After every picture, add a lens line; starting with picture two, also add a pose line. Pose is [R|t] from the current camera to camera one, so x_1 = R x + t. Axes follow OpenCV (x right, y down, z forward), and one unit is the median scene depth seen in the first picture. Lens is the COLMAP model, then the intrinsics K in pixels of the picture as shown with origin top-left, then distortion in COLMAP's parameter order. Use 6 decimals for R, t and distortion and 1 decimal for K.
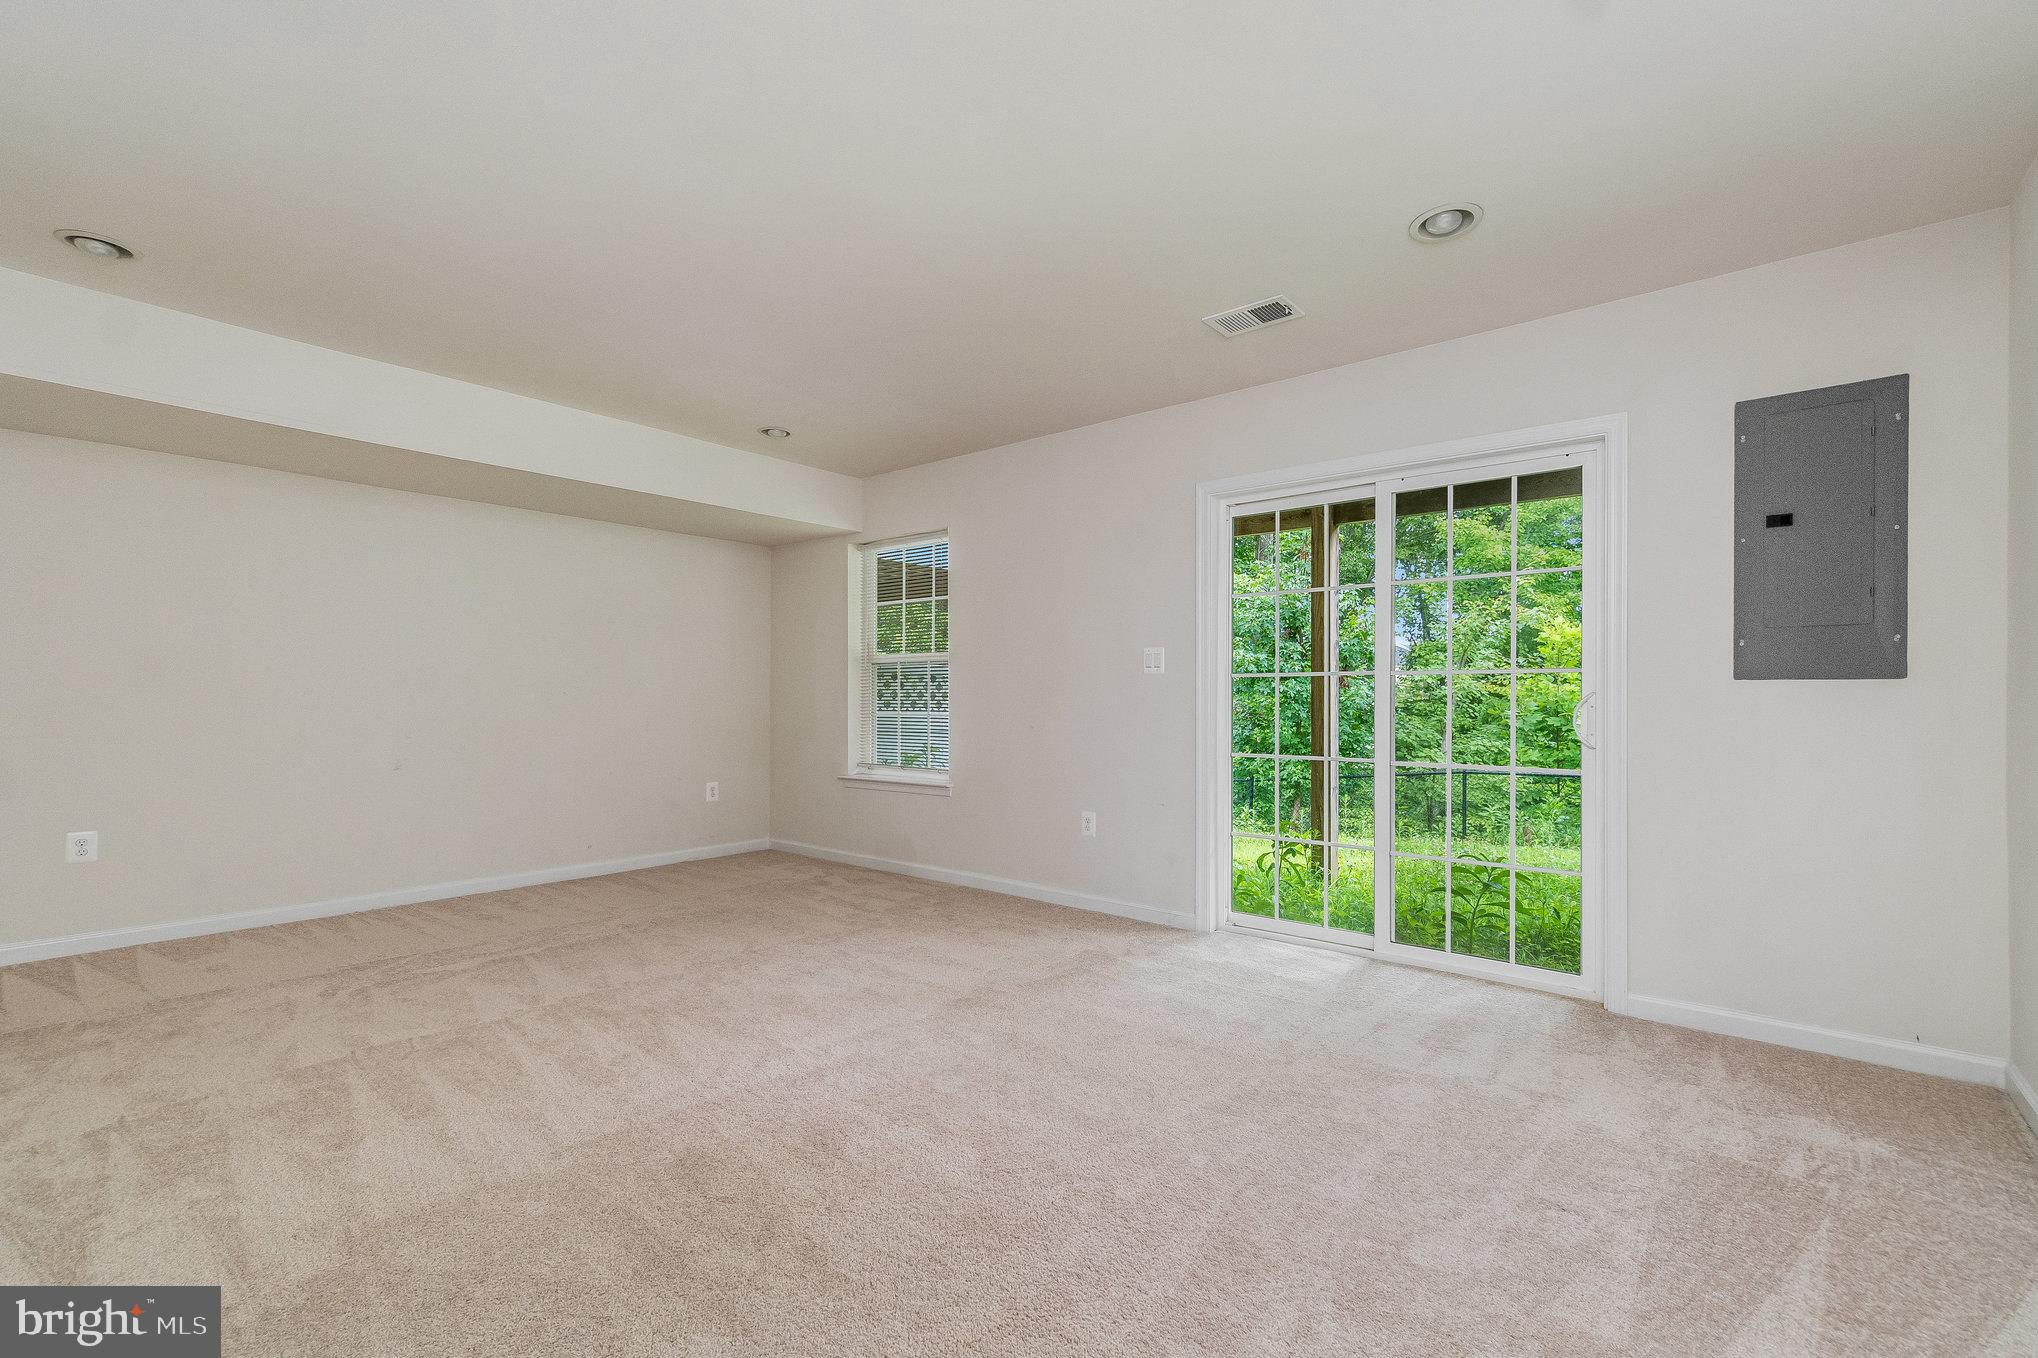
lens RADIAL K [[888.2, 0, 1004.9], [0, 888.2, 699.9], [0, 0, 1]] dist [-0.000671, 0.000165]
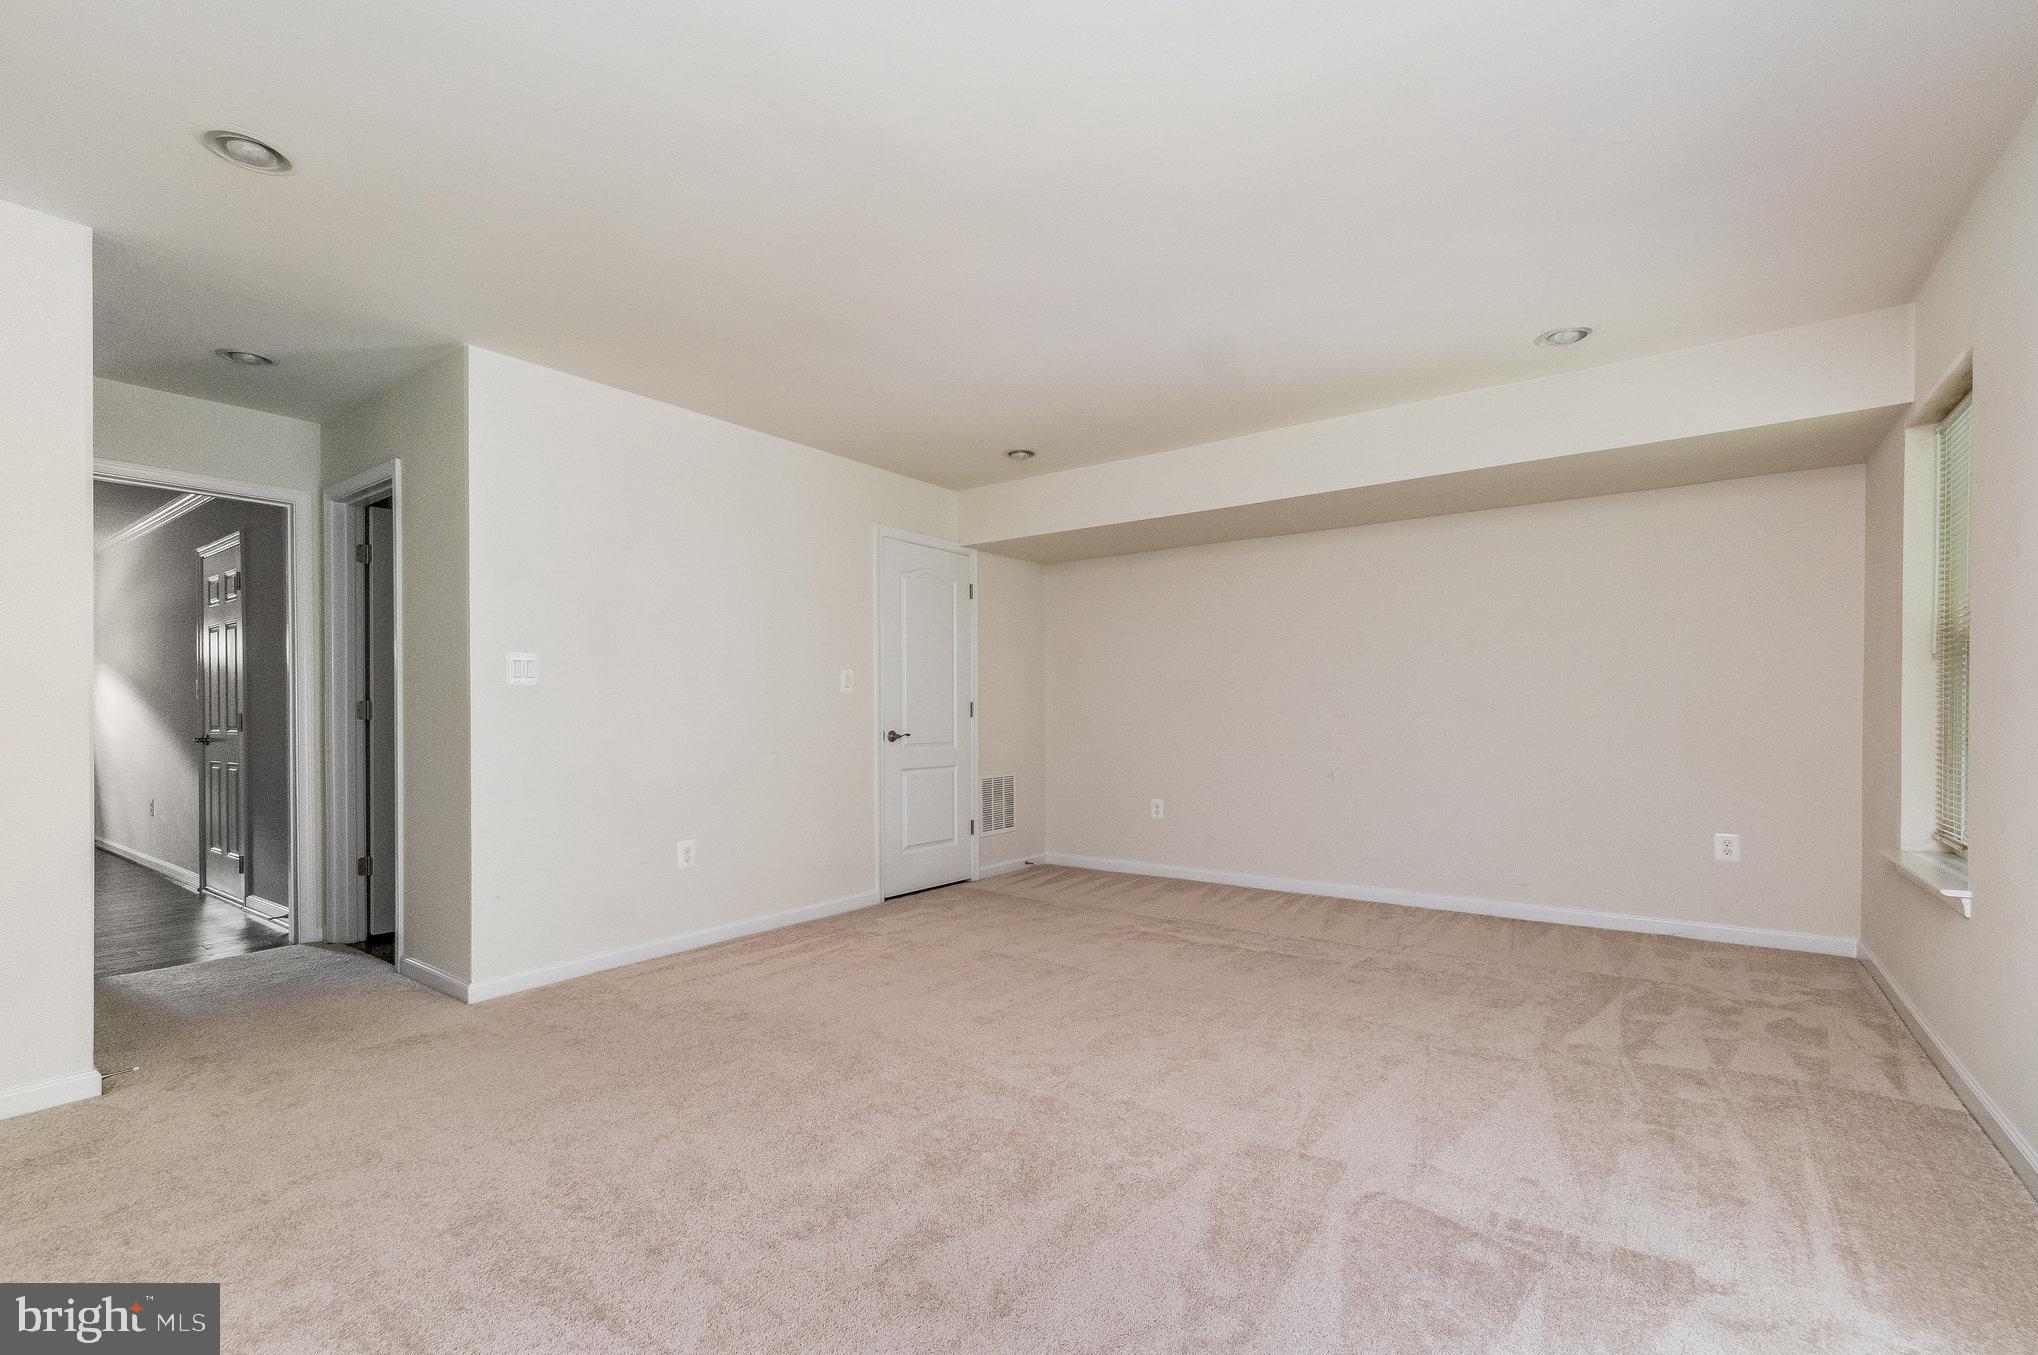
lens RADIAL K [[888.2, 0, 1004.9], [0, 888.2, 698.4], [0, 0, 1]] dist [-0.000671, 0.000165]
pose [[0.073739, -0.018424, -0.997107, 0.529296], [-0.000388, 0.999829, -0.018503, -0.000482], [0.997278, 0.001751, 0.073719, 0.622185]]
